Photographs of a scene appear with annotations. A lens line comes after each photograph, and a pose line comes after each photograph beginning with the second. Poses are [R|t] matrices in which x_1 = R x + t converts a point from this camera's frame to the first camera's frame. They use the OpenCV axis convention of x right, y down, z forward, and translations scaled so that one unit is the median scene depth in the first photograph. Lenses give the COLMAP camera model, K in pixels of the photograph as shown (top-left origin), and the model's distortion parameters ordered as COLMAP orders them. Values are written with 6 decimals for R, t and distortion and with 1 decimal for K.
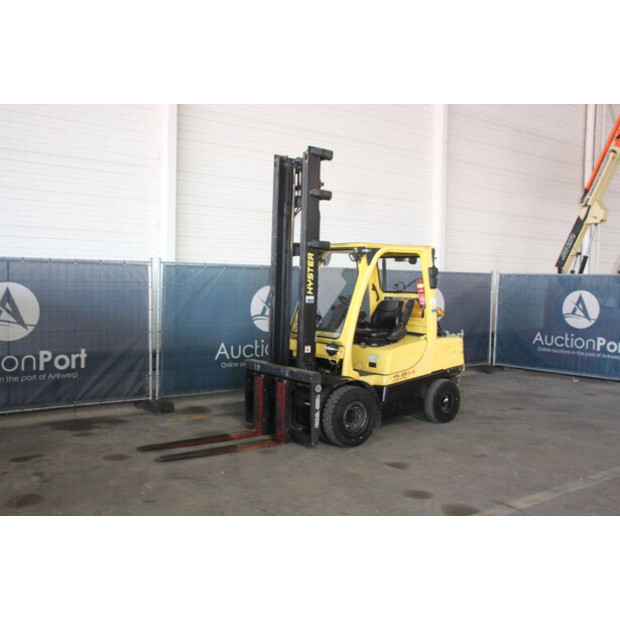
lens RADIAL K [[635.4, 0, 310.0], [0, 635.4, 310.0], [0, 0, 1]] dist [-0.080183, 0.020534]
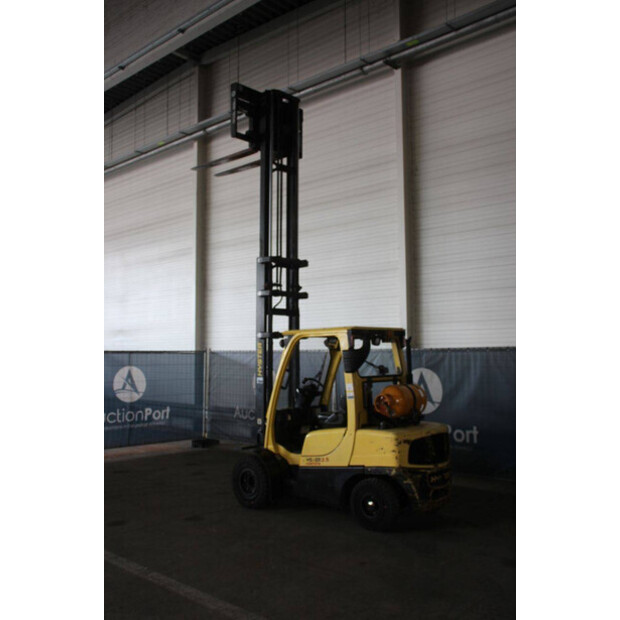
lens RADIAL K [[635.4, 0, 310.0], [0, 635.4, 310.0], [0, 0, 1]] dist [-0.080183, 0.020534]
pose [[0.174609, -0.084786, -0.980981, 1.131984], [-0.035961, 0.995072, -0.092404, -0.038774], [0.983981, 0.051411, 0.170699, 0.811354]]
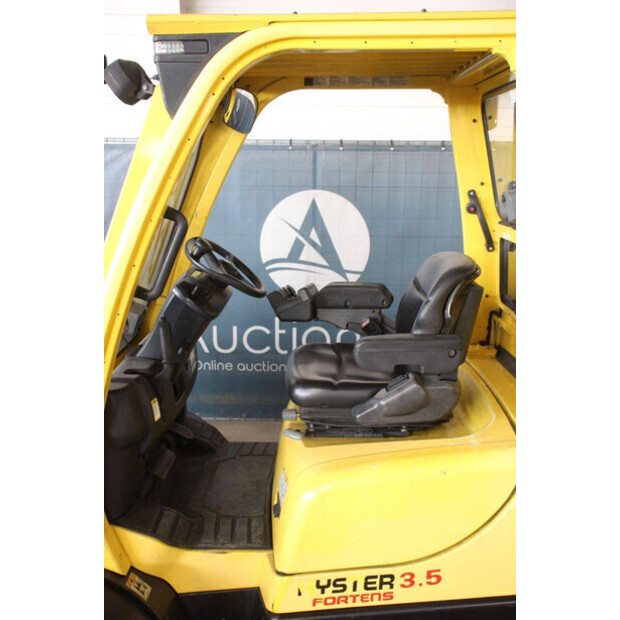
lens RADIAL K [[702.6, 0, 310.0], [0, 702.6, 310.0], [0, 0, 1]] dist [0.015310, 0.019771]
pose [[0.790222, 0.114508, -0.602028, 0.277411], [-0.024233, 0.987458, 0.156011, -0.040819], [0.612342, -0.108695, 0.783086, 0.789308]]
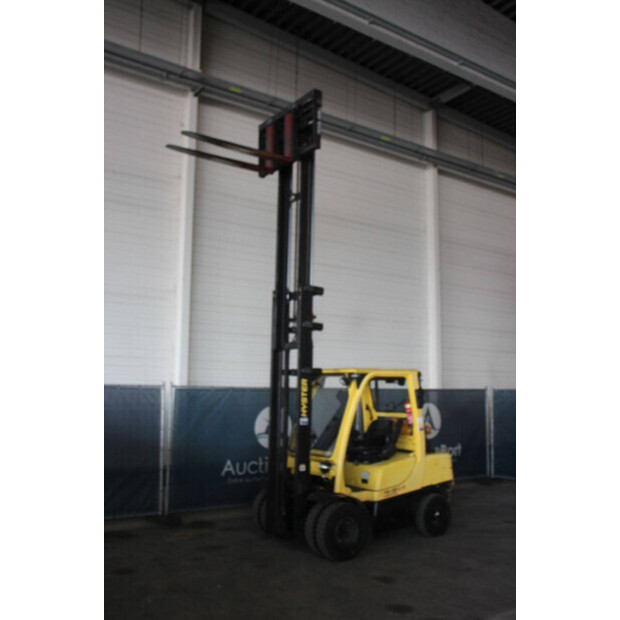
lens RADIAL K [[607.3, 0, 310.0], [0, 607.3, 310.0], [0, 0, 1]] dist [-0.078368, 0.014946]
pose [[0.999471, -0.013684, -0.029515, 0.040387], [0.008181, 0.983800, -0.179085, -0.016728], [0.031487, 0.178749, 0.983391, -0.058331]]
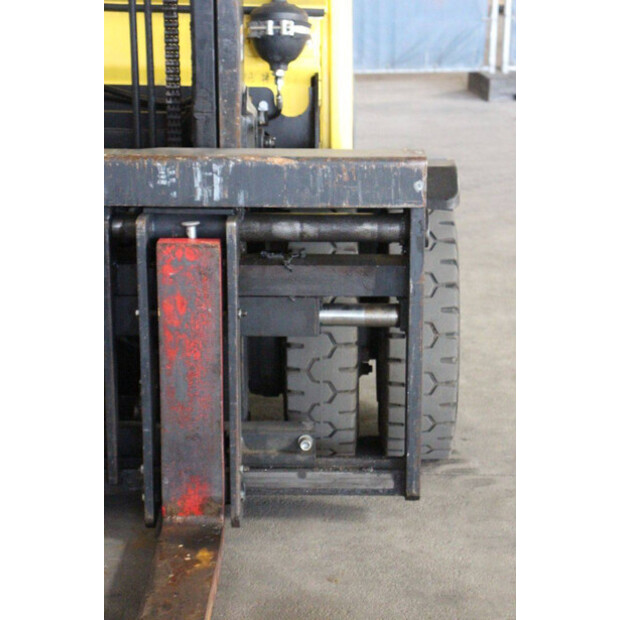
lens RADIAL K [[1467.6, 0, 310.0], [0, 1467.6, 310.0], [0, 0, 1]] dist [0.459961, -0.031794]
pose [[0.618459, -0.232865, 0.750521, -0.322259], [0.045808, 0.964143, 0.261399, 0.020667], [-0.784480, -0.127285, 0.606951, 0.643493]]
